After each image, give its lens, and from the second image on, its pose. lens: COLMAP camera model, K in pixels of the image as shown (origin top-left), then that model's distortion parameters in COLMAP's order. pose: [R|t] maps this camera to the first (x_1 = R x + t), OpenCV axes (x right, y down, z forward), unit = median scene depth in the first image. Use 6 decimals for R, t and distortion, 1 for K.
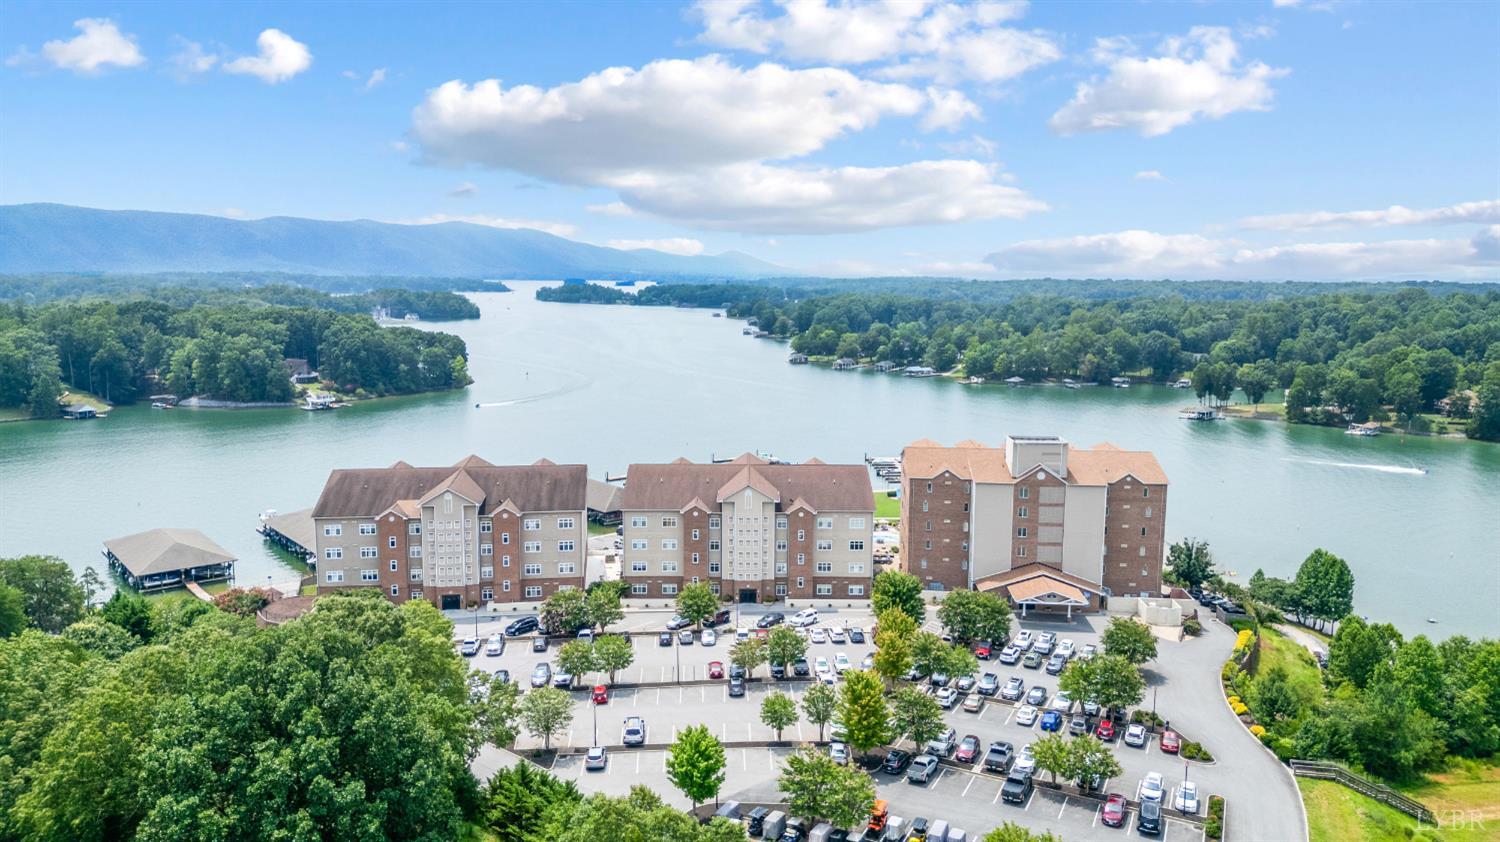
lens RADIAL K [[1040.9, 0, 750.0], [0, 1040.9, 421.0], [0, 0, 1]] dist [0.099809, -0.147774]
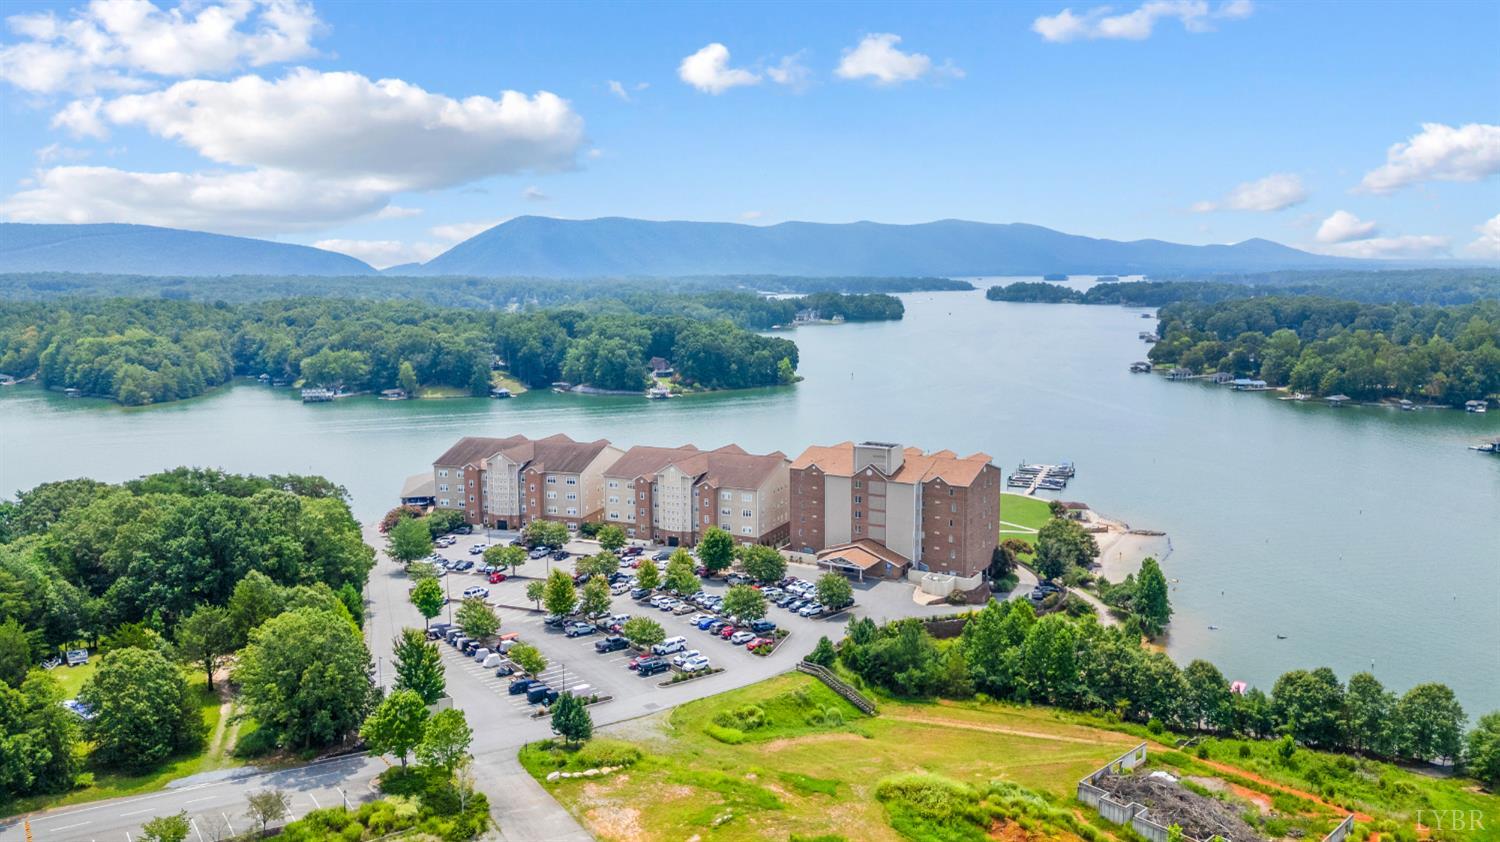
lens RADIAL K [[1040.9, 0, 750.0], [0, 1040.9, 421.0], [0, 0, 1]] dist [0.099809, -0.147774]
pose [[0.897294, 0.052348, -0.438318, 0.227406], [-0.050726, 0.998594, 0.015419, -0.007956], [0.438509, 0.008398, 0.898688, -0.076490]]
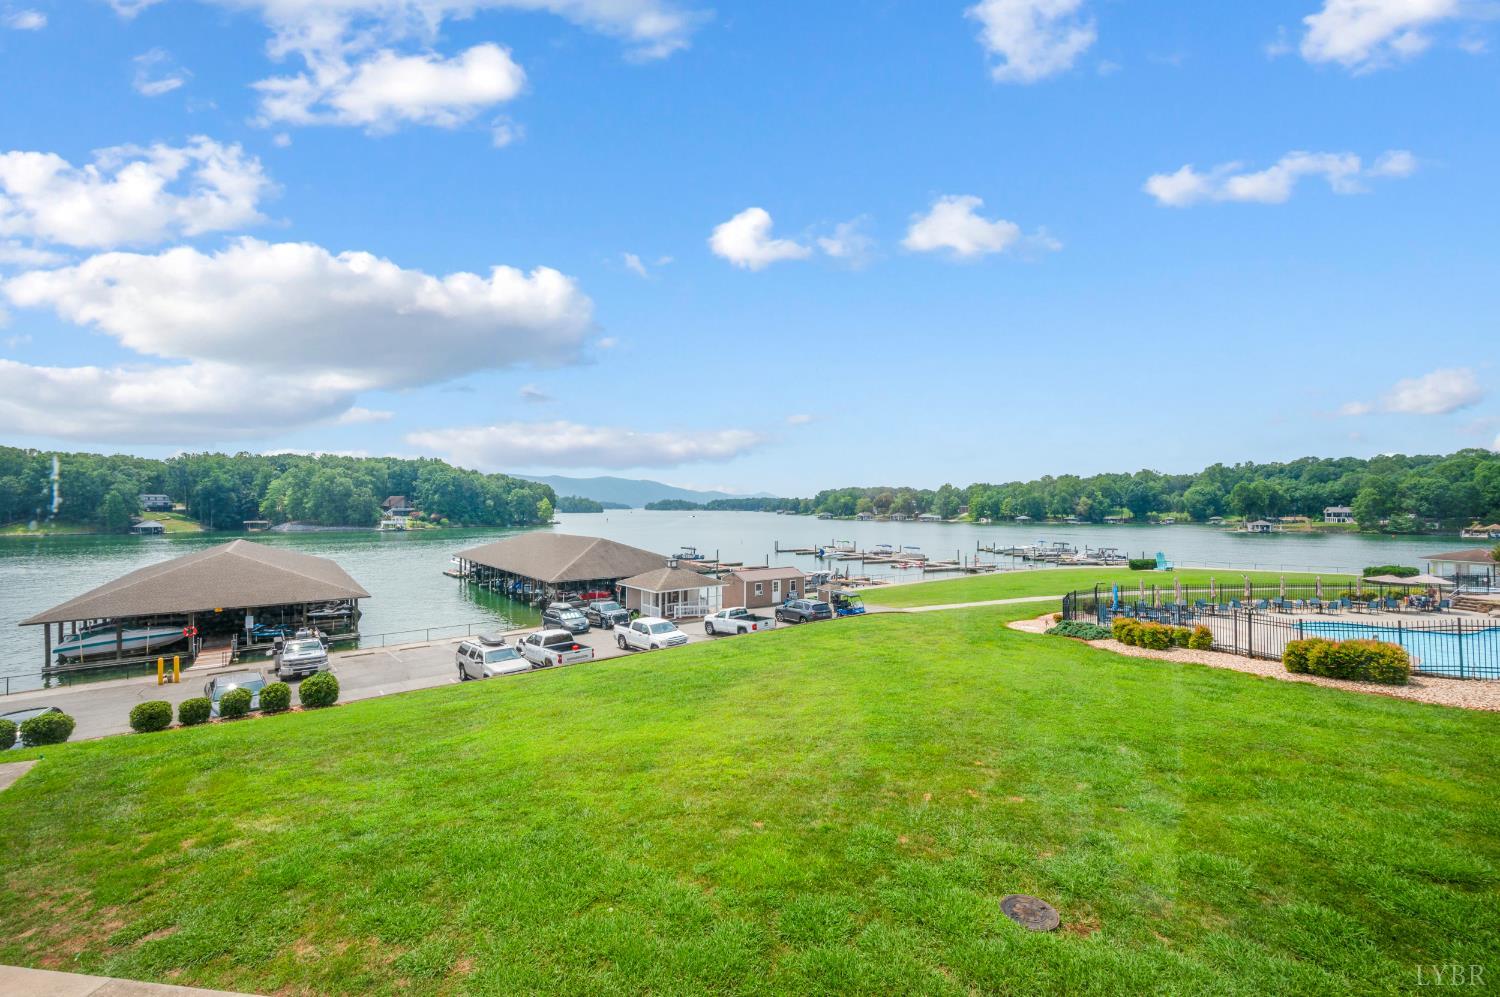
lens RADIAL K [[606.2, 0, 750.0], [0, 606.2, 498.5], [0, 0, 1]] dist [0.001191, -0.000066]
pose [[0.999255, -0.008231, -0.037695, -0.024769], [0.002469, 0.988617, -0.150434, 0.045474], [0.038504, 0.150229, 0.987901, 0.379361]]
